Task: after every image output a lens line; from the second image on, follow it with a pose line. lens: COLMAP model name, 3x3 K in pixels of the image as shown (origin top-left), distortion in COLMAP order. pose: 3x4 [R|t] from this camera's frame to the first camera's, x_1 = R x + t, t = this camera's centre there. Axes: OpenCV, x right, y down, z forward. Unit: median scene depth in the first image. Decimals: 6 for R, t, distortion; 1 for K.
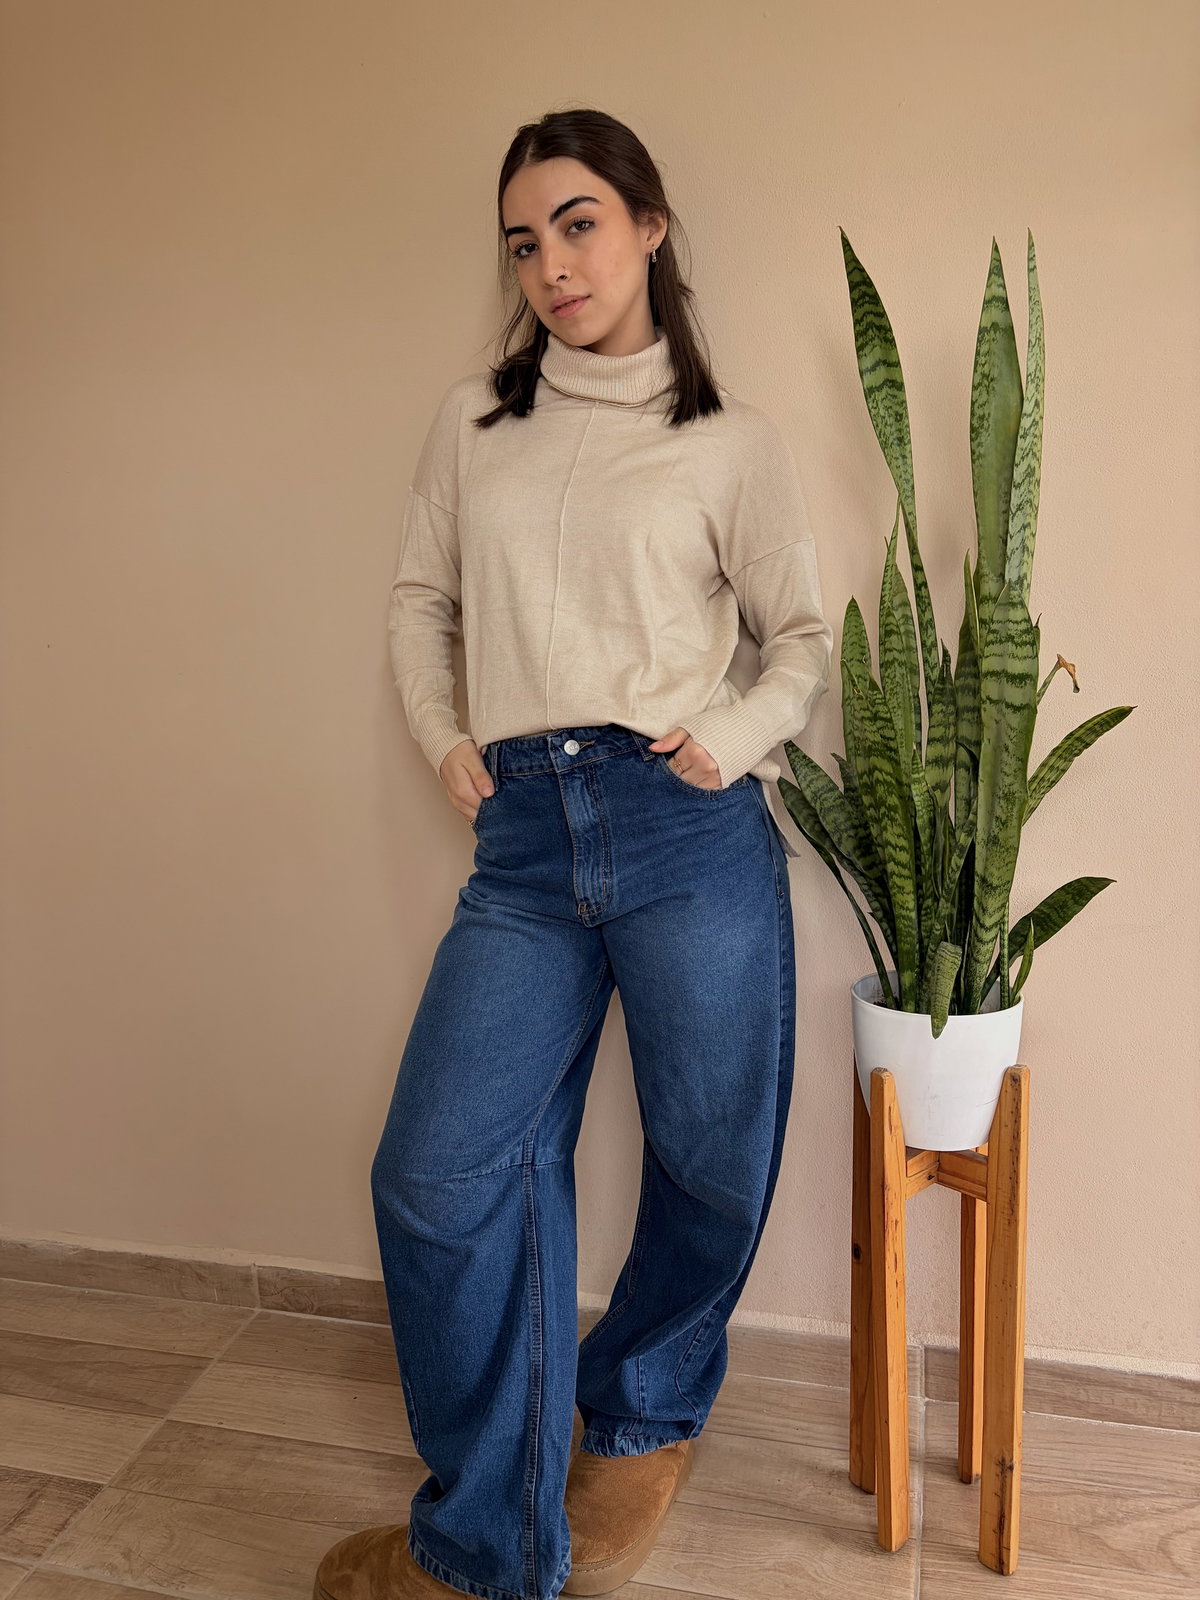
lens RADIAL K [[1220.0, 0, 601.2], [0, 1220.0, 792.6], [0, 0, 1]] dist [0.045198, -0.054235]
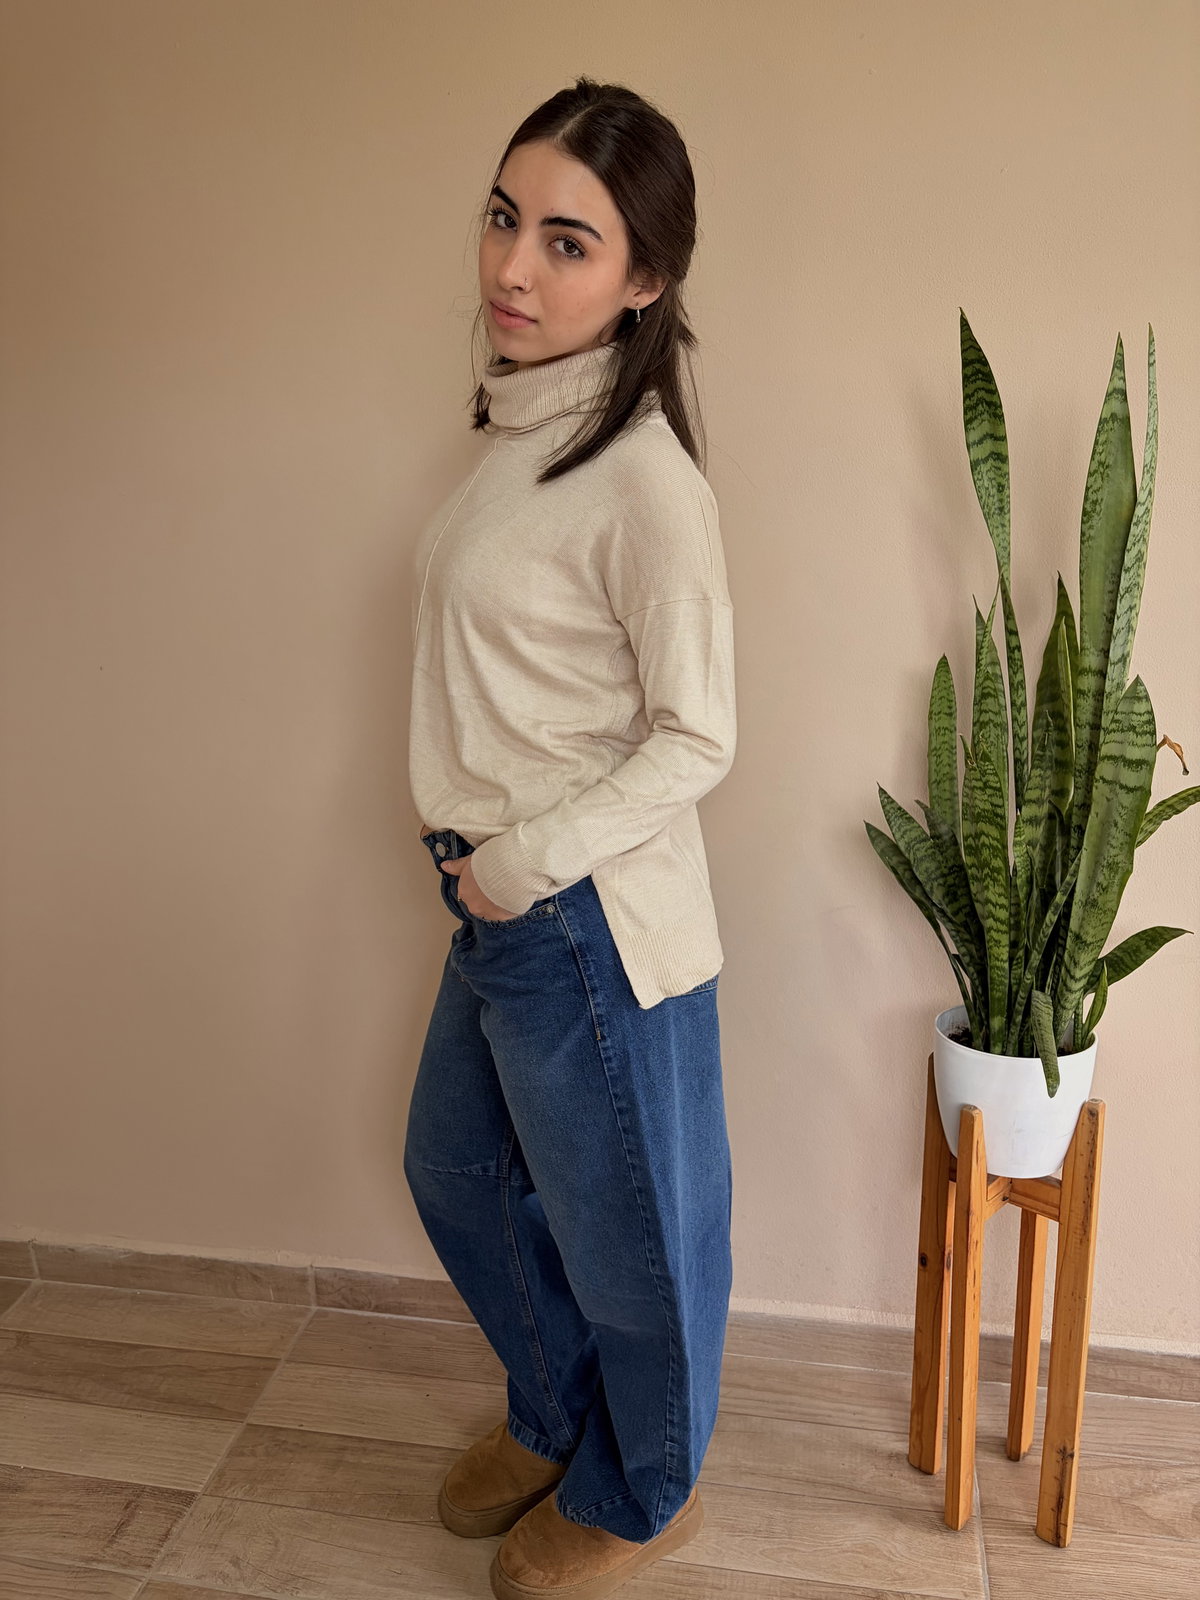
lens RADIAL K [[1220.0, 0, 594.9], [0, 1220.0, 795.9], [0, 0, 1]] dist [0.045198, -0.054235]
pose [[0.997368, -0.003752, 0.072413, -0.167243], [-0.001160, 0.997707, 0.067671, -0.111519], [-0.072501, -0.067577, 0.995076, -0.021812]]
